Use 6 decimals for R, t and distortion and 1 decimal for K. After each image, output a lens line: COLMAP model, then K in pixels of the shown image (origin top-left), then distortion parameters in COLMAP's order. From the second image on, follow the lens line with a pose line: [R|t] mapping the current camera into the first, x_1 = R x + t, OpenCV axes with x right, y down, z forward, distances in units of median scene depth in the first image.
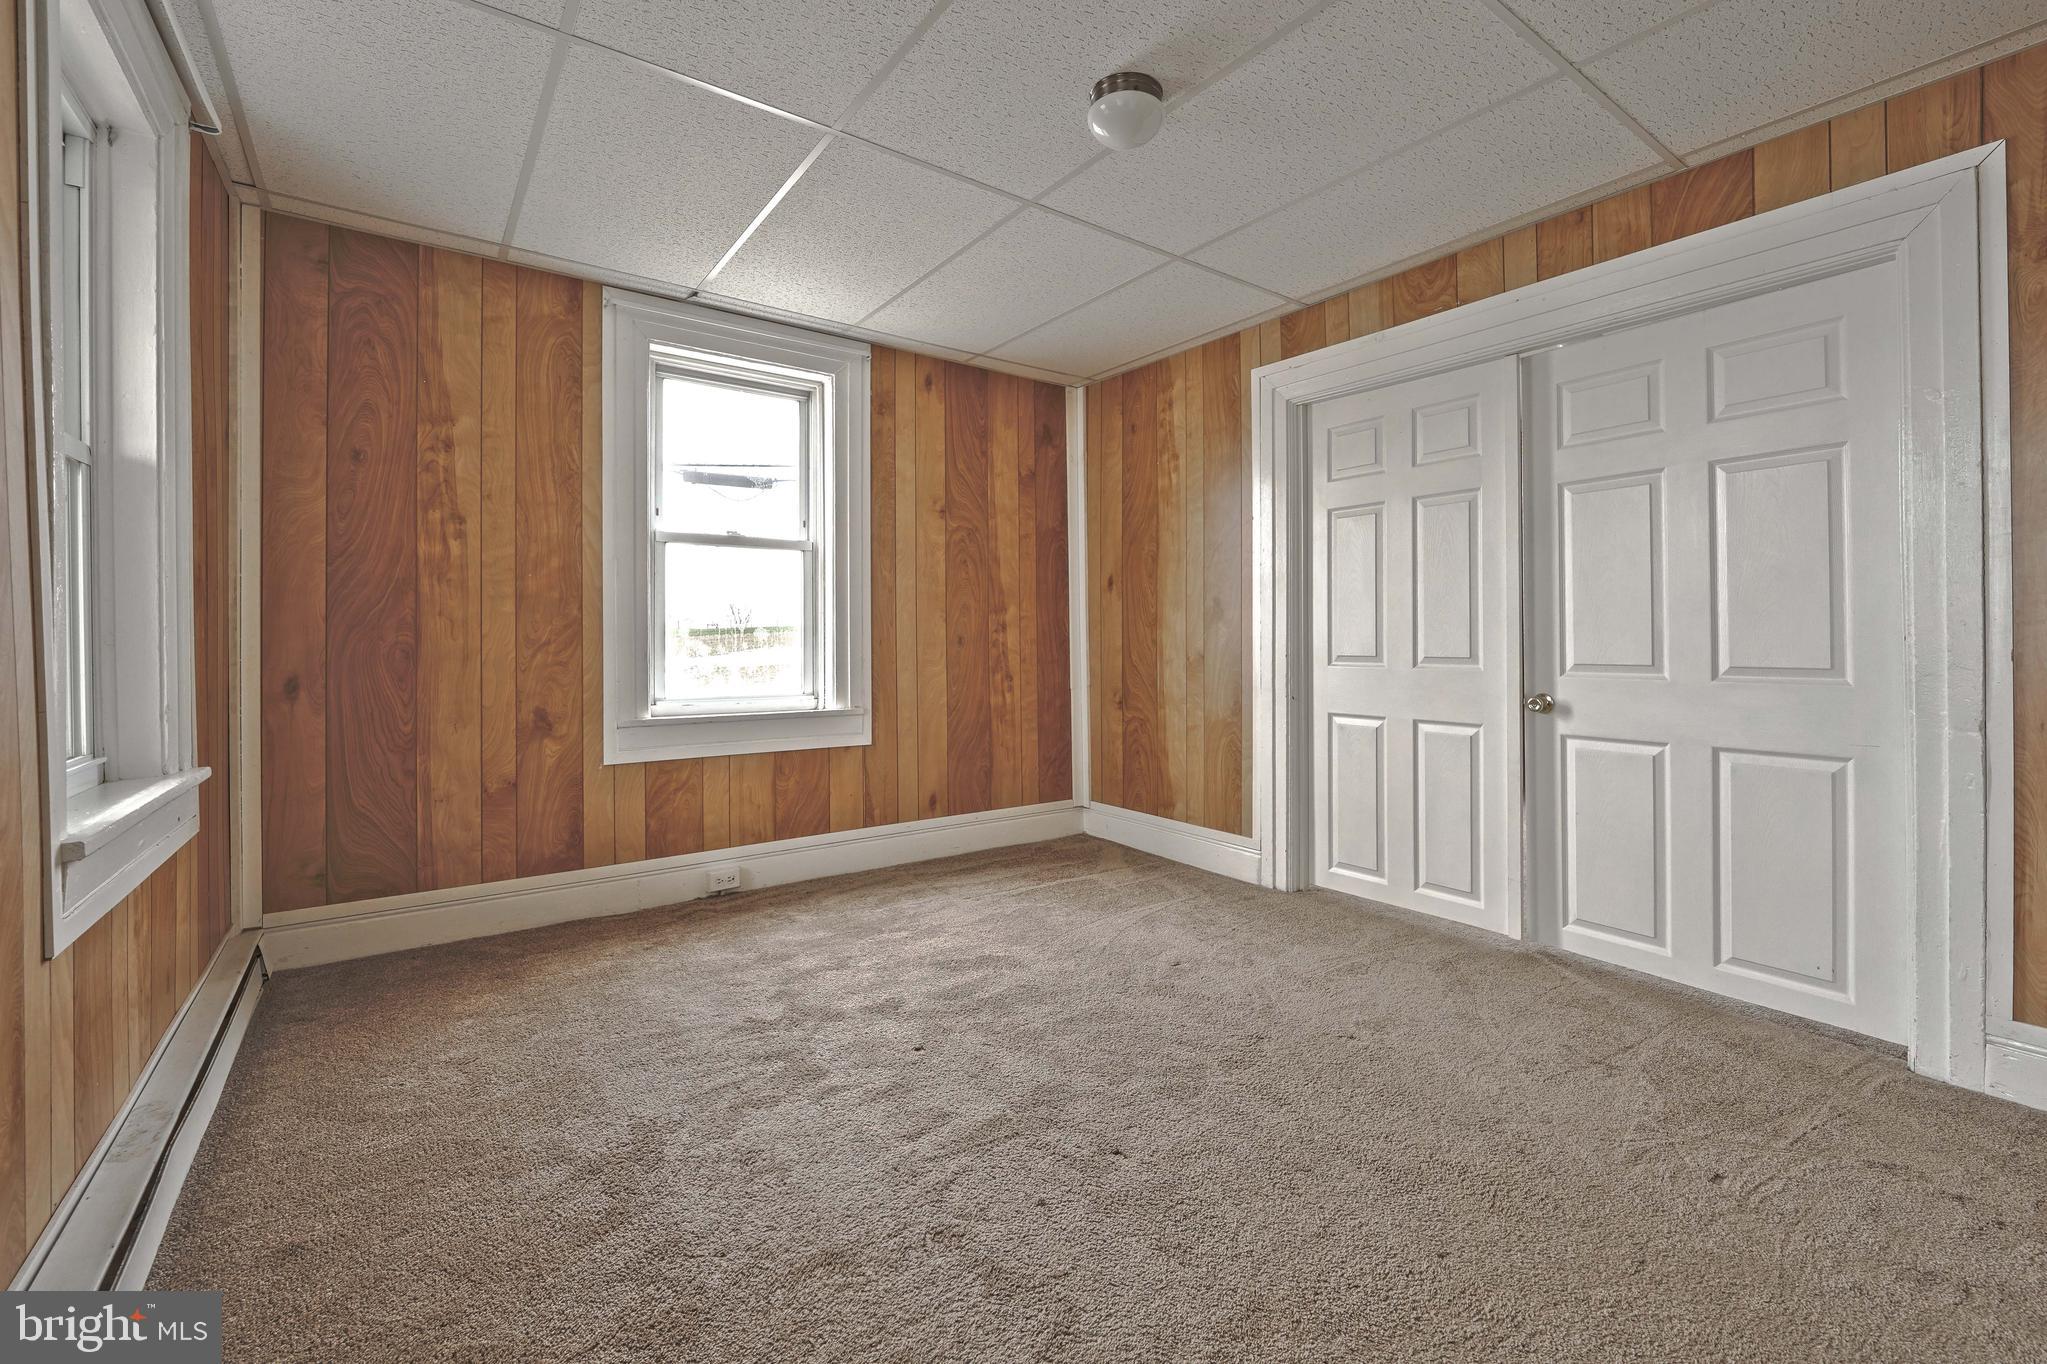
lens RADIAL K [[849.5, 0, 1047.8], [0, 849.5, 643.5], [0, 0, 1]] dist [-0.018231, -0.000392]
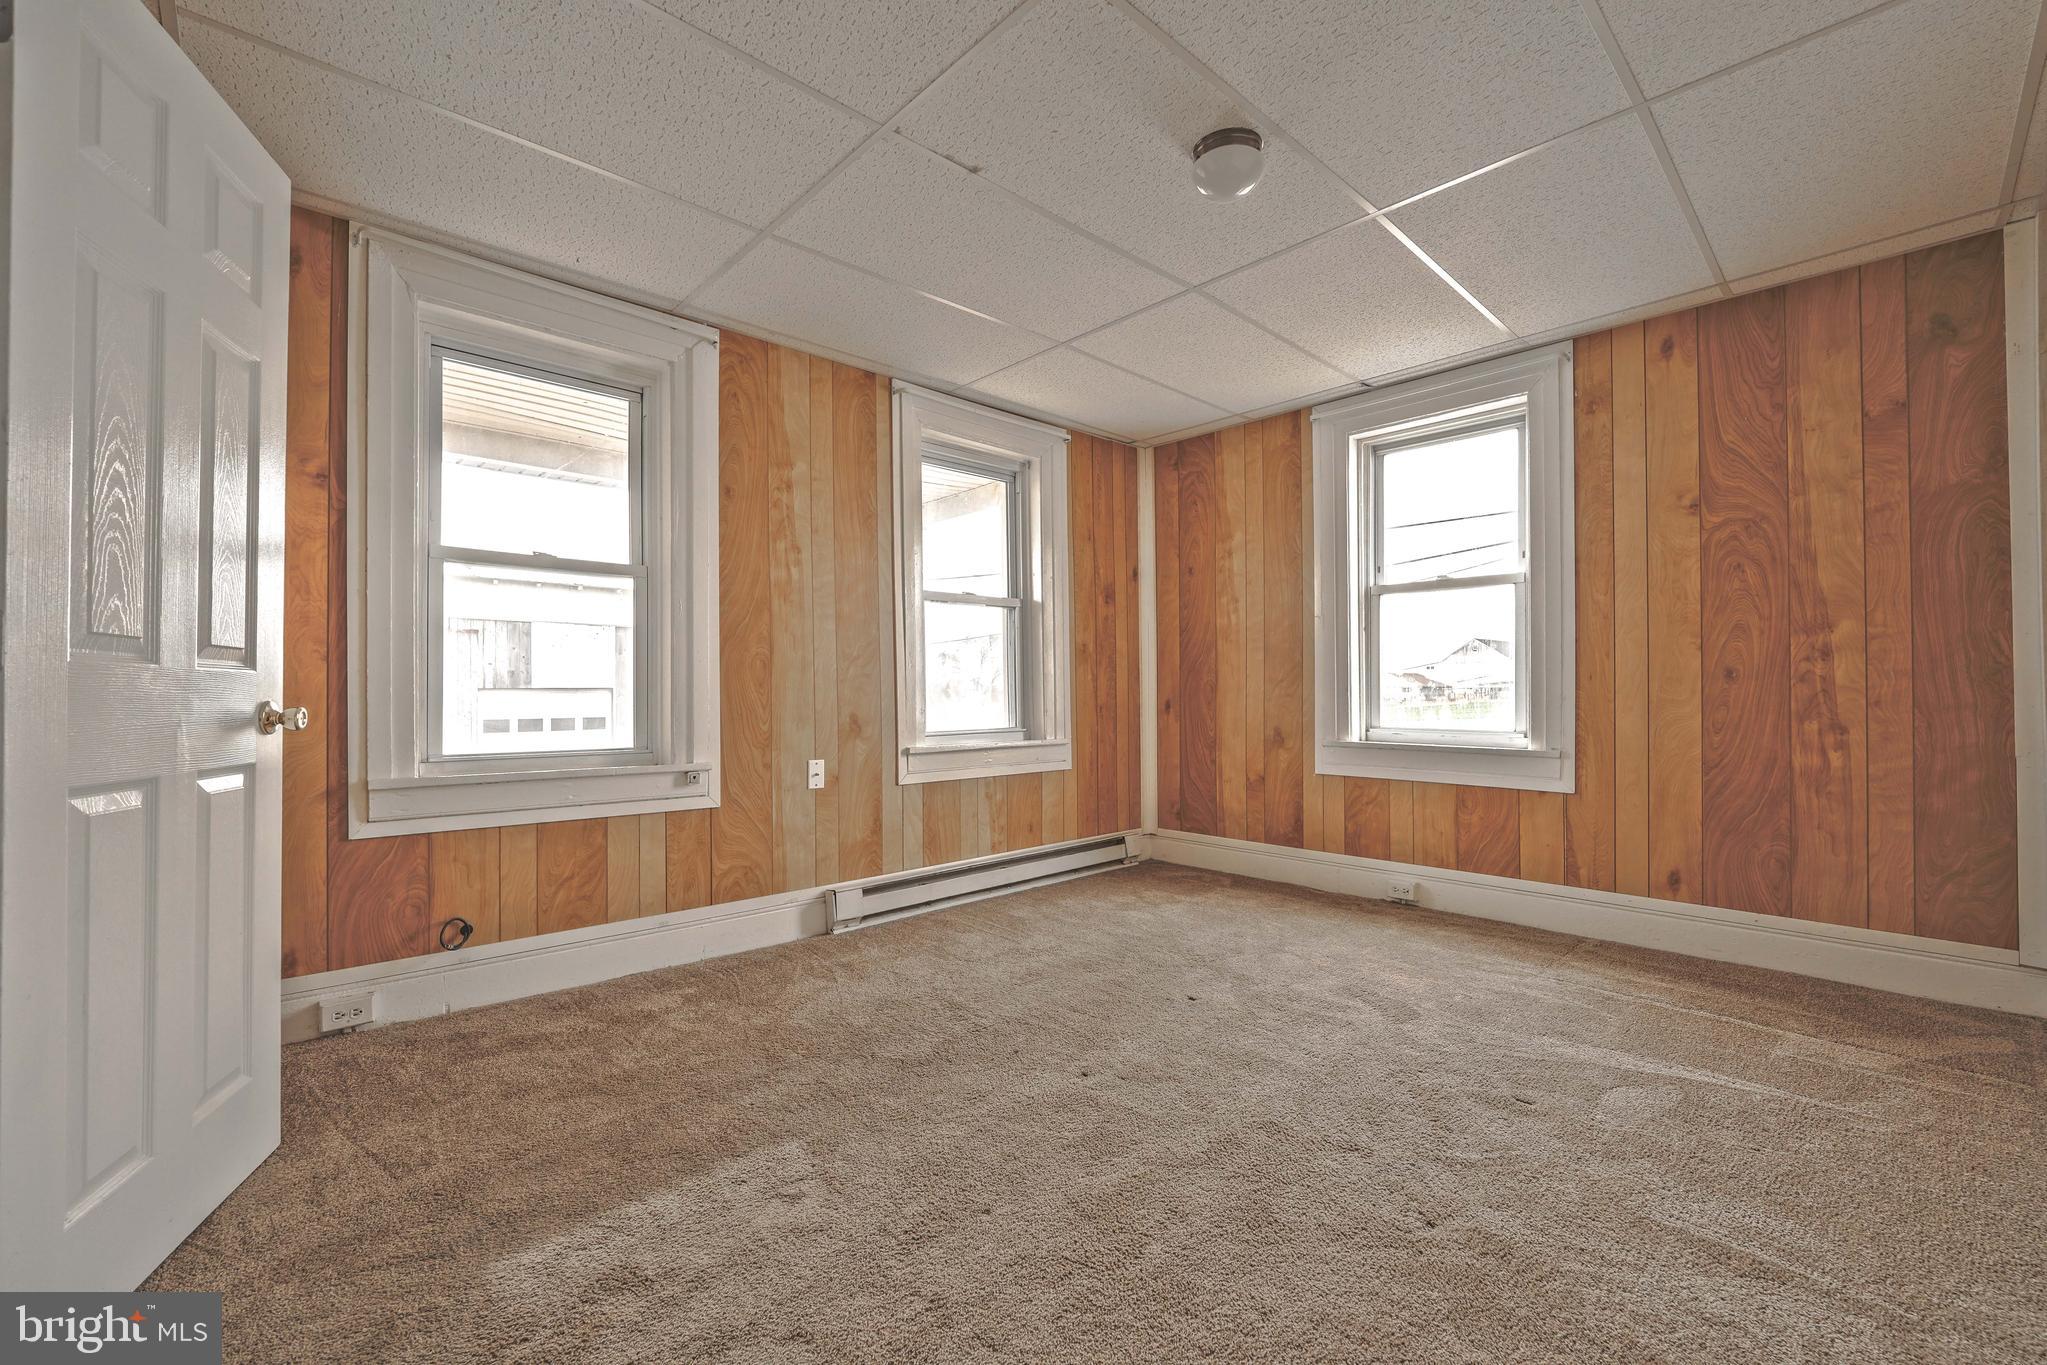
lens RADIAL K [[849.5, 0, 1028.6], [0, 849.5, 682.8], [0, 0, 1]] dist [-0.018231, -0.000392]
pose [[0.115033, -0.000820, -0.993361, 0.630203], [0.006287, 0.999980, -0.000097, 0.000678], [0.993342, -0.006234, 0.115036, 0.353788]]
